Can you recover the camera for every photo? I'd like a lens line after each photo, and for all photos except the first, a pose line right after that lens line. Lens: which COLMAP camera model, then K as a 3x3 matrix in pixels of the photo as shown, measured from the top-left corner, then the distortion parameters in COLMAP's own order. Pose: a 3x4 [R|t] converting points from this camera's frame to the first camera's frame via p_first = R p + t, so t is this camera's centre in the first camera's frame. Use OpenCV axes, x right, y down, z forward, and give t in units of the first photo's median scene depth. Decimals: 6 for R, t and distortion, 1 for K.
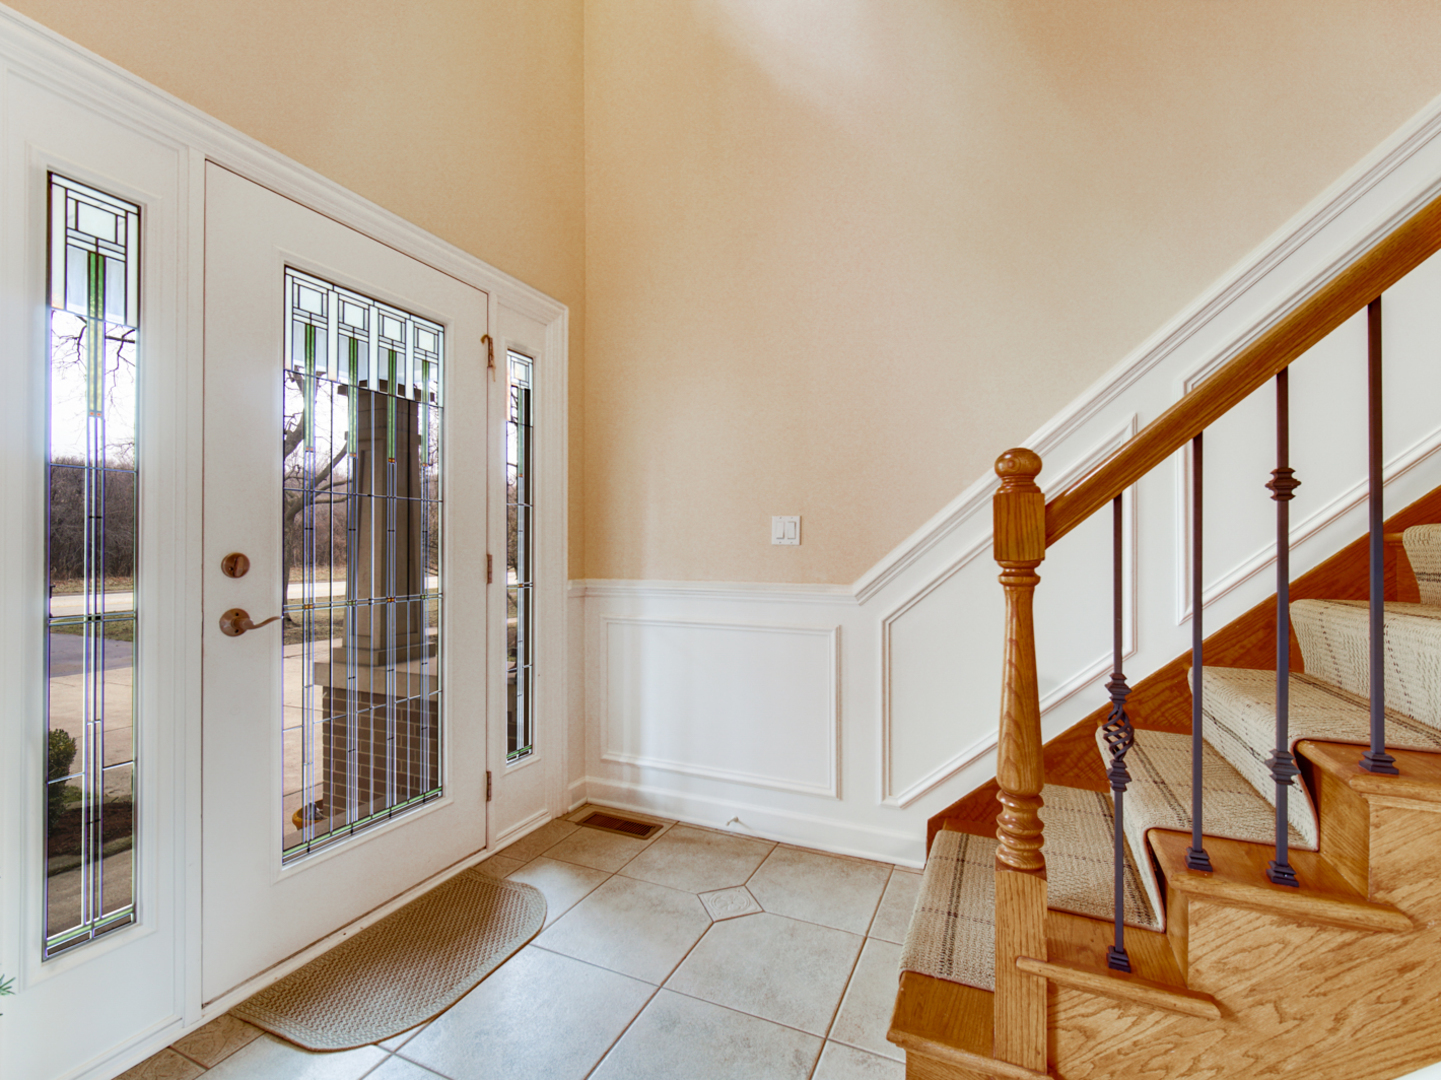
lens RADIAL K [[662.7, 0, 713.8], [0, 662.7, 543.8], [0, 0, 1]] dist [-0.002776, 0.000195]
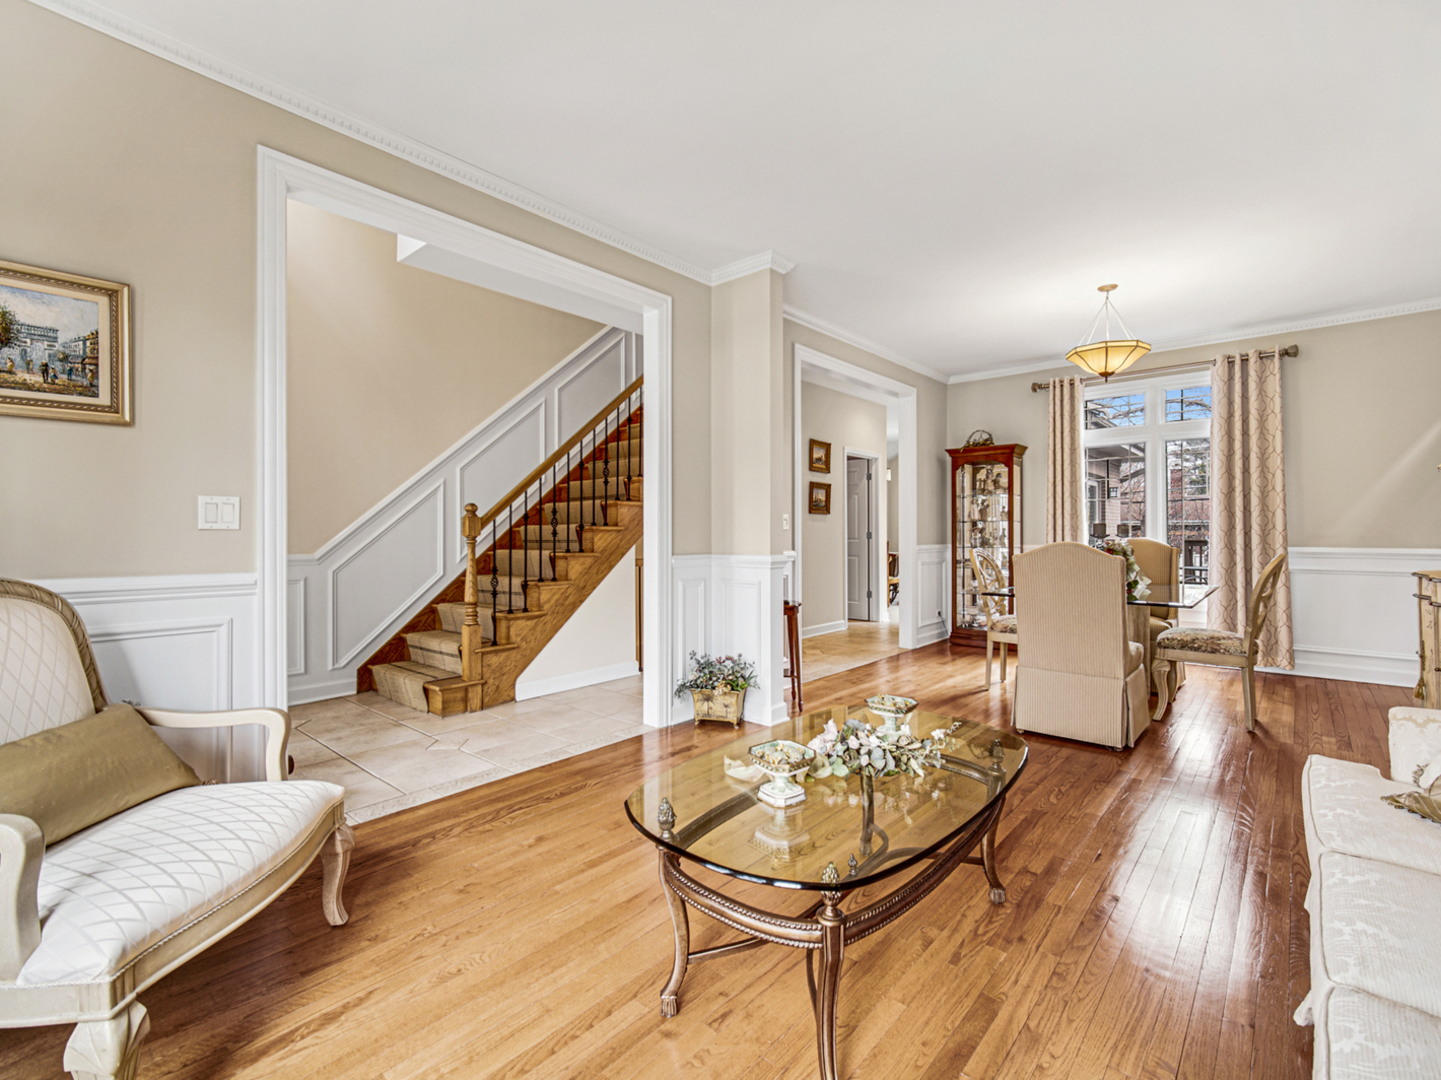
lens RADIAL K [[662.7, 0, 718.2], [0, 662.7, 533.4], [0, 0, 1]] dist [-0.002776, 0.000195]
pose [[0.297512, -0.003715, 0.954711, -2.429727], [0.003003, 0.999991, 0.002955, 0.005880], [-0.954713, 0.001988, 0.297520, -1.235974]]
